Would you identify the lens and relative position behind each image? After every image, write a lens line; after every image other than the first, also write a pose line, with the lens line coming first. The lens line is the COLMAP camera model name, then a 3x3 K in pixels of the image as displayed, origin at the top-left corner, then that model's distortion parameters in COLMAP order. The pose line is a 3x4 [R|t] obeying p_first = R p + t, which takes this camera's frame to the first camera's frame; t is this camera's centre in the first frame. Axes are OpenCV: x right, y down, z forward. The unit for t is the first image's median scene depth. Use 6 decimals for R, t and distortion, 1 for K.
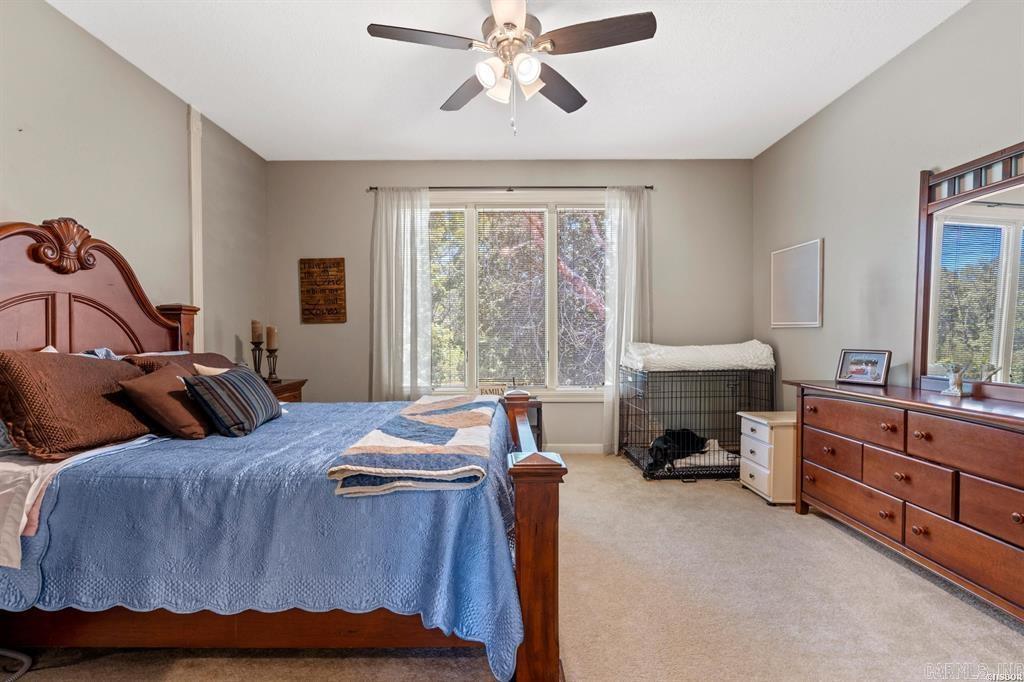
lens RADIAL K [[467.8, 0, 511.6], [0, 467.8, 346.6], [0, 0, 1]] dist [-0.002177, -0.000137]
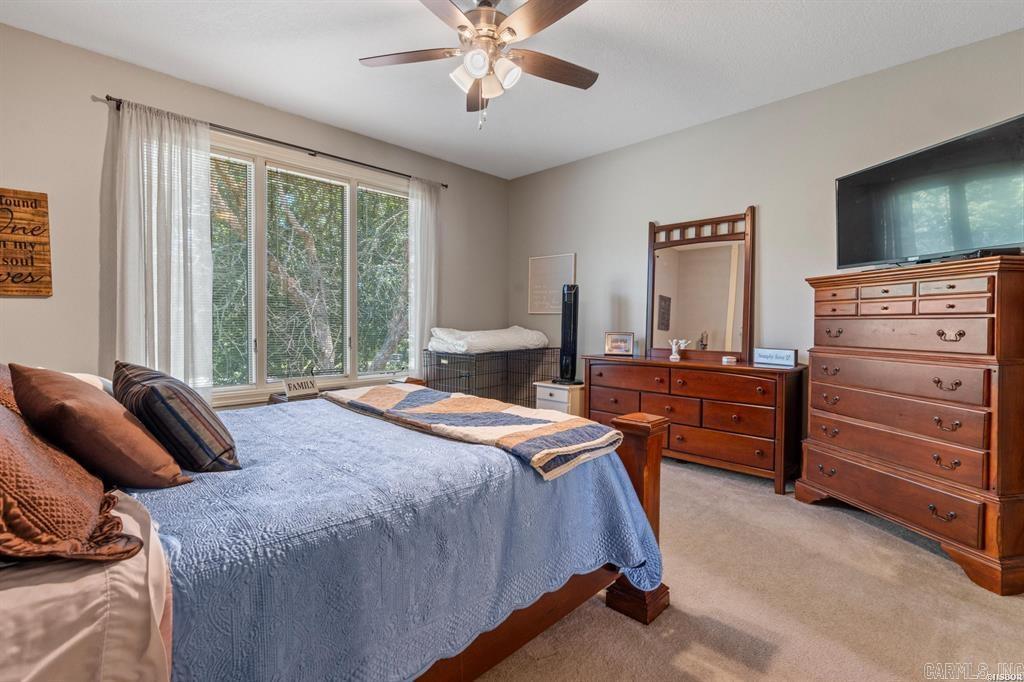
lens RADIAL K [[471.6, 0, 516.1], [0, 471.6, 332.5], [0, 0, 1]] dist [-0.001817, 0.000350]
pose [[0.700180, -0.009632, 0.713902, -0.554523], [0.008514, 0.999951, 0.005141, -0.003071], [-0.713916, 0.002479, 0.700227, 0.162747]]
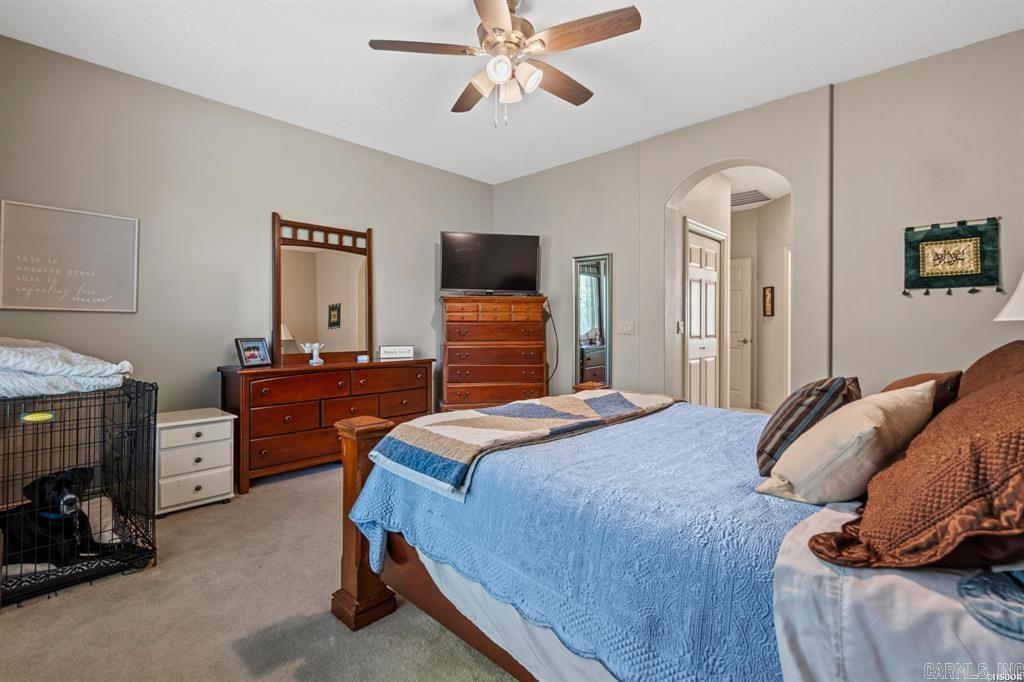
lens RADIAL K [[464.8, 0, 512.2], [0, 464.8, 336.7], [0, 0, 1]] dist [-0.000406, 0.000186]
pose [[-0.720755, -0.011984, 0.693086, -0.569146], [0.017212, 0.999233, 0.035176, -0.027374], [-0.692976, 0.037283, -0.719996, 1.363183]]
